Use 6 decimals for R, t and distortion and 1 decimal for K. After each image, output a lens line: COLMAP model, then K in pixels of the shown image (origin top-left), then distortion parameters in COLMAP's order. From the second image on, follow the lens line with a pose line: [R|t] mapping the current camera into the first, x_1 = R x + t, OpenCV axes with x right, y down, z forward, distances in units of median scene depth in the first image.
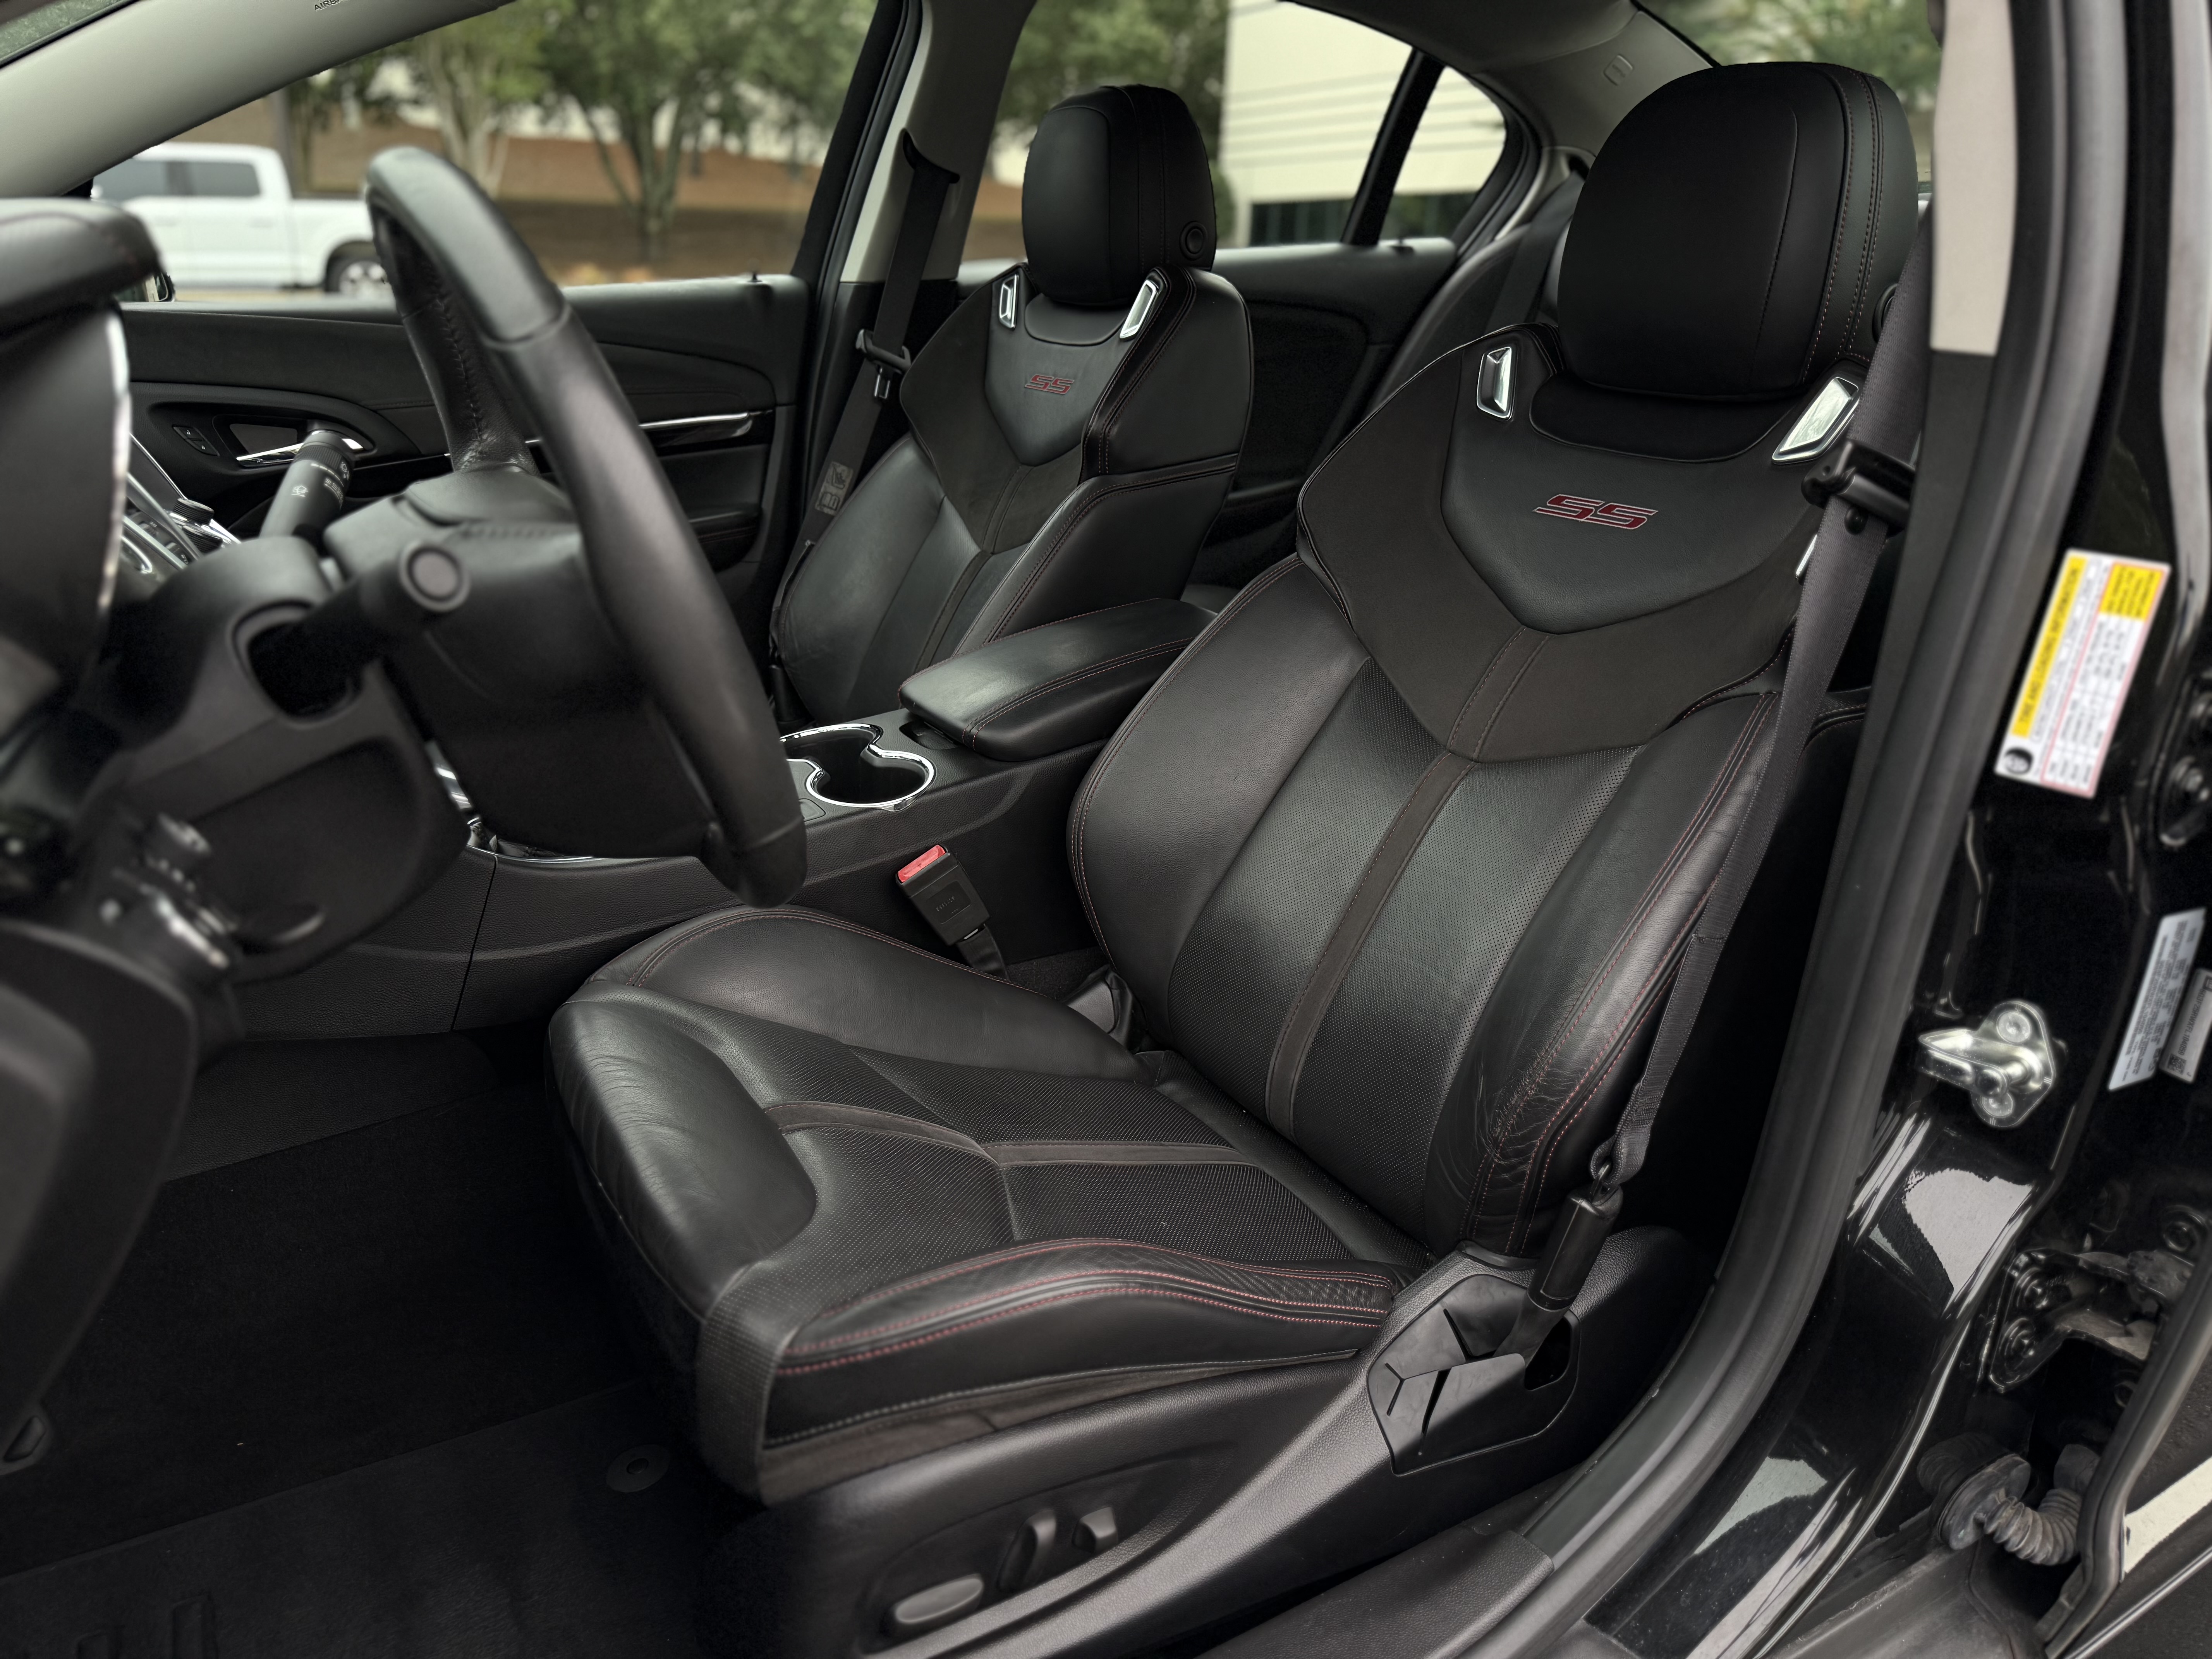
lens RADIAL K [[1542.9, 0, 1106.0], [0, 1542.9, 829.5], [0, 0, 1]] dist [0.054125, 0.000048]
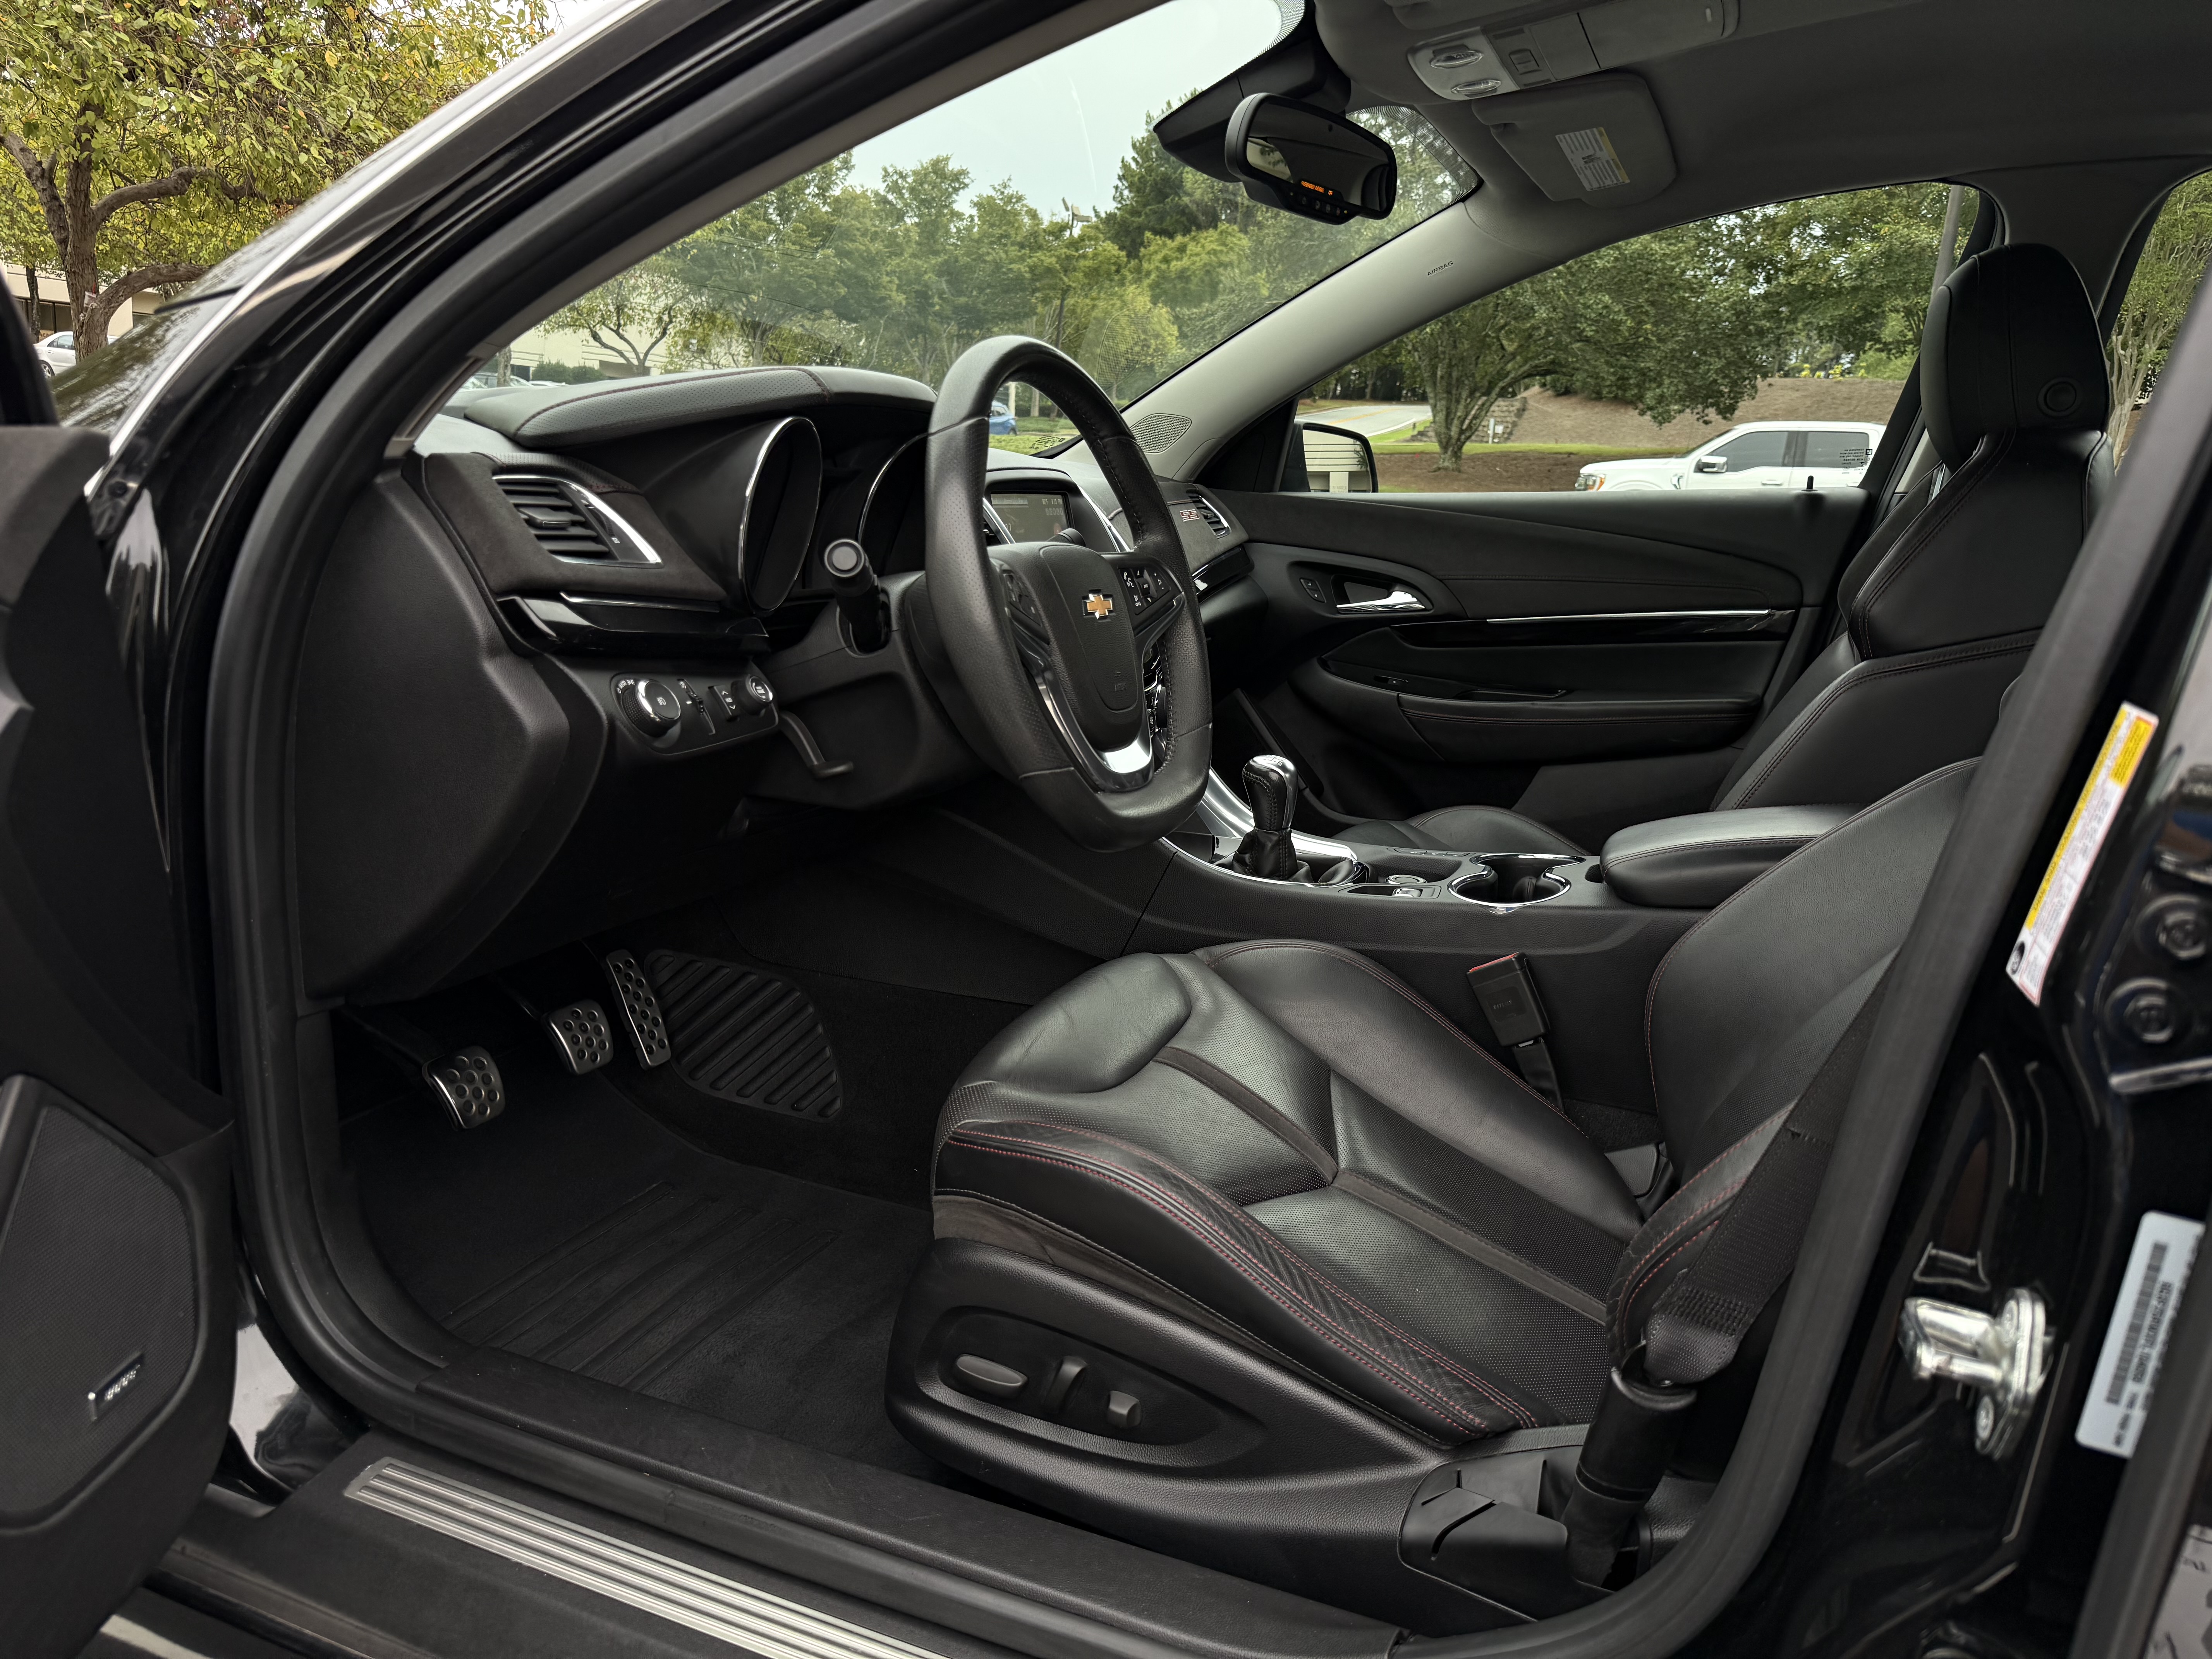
lens RADIAL K [[1542.9, 0, 1106.0], [0, 1542.9, 829.5], [0, 0, 1]] dist [0.054125, 0.000048]
pose [[0.599622, 0.190191, -0.777355, 0.614741], [-0.311240, 0.950301, -0.007574, 0.029660], [0.737281, 0.246485, 0.629016, 0.099952]]
